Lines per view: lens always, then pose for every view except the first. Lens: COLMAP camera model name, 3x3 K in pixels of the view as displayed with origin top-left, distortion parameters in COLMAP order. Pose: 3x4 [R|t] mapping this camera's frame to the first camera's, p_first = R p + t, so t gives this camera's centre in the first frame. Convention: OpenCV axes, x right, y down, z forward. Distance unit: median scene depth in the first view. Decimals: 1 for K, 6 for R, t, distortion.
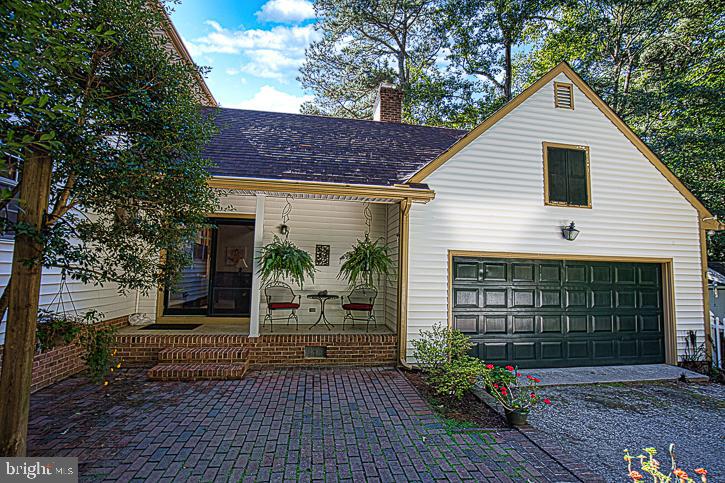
lens RADIAL K [[330.6, 0, 368.9], [0, 330.6, 246.1], [0, 0, 1]] dist [-0.041143, 0.008223]
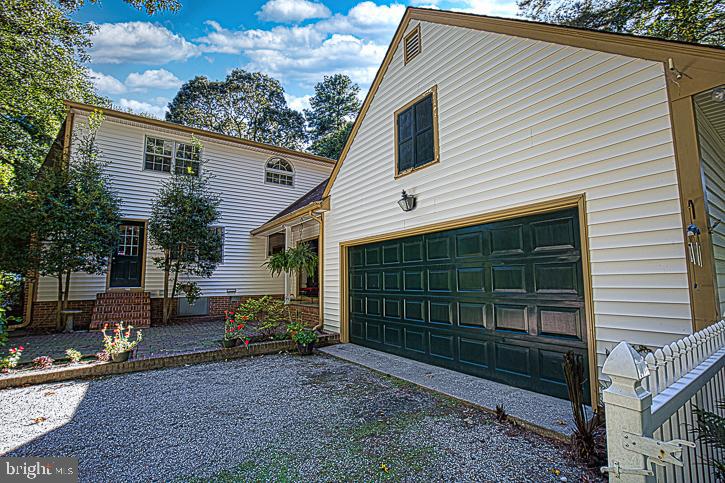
lens RADIAL K [[330.6, 0, 368.9], [0, 330.6, 246.1], [0, 0, 1]] dist [-0.041143, 0.008223]
pose [[0.442975, -0.123120, -0.888040, 1.278421], [0.097484, 0.991267, -0.088804, 0.134272], [0.891218, -0.047232, 0.451108, 0.489647]]
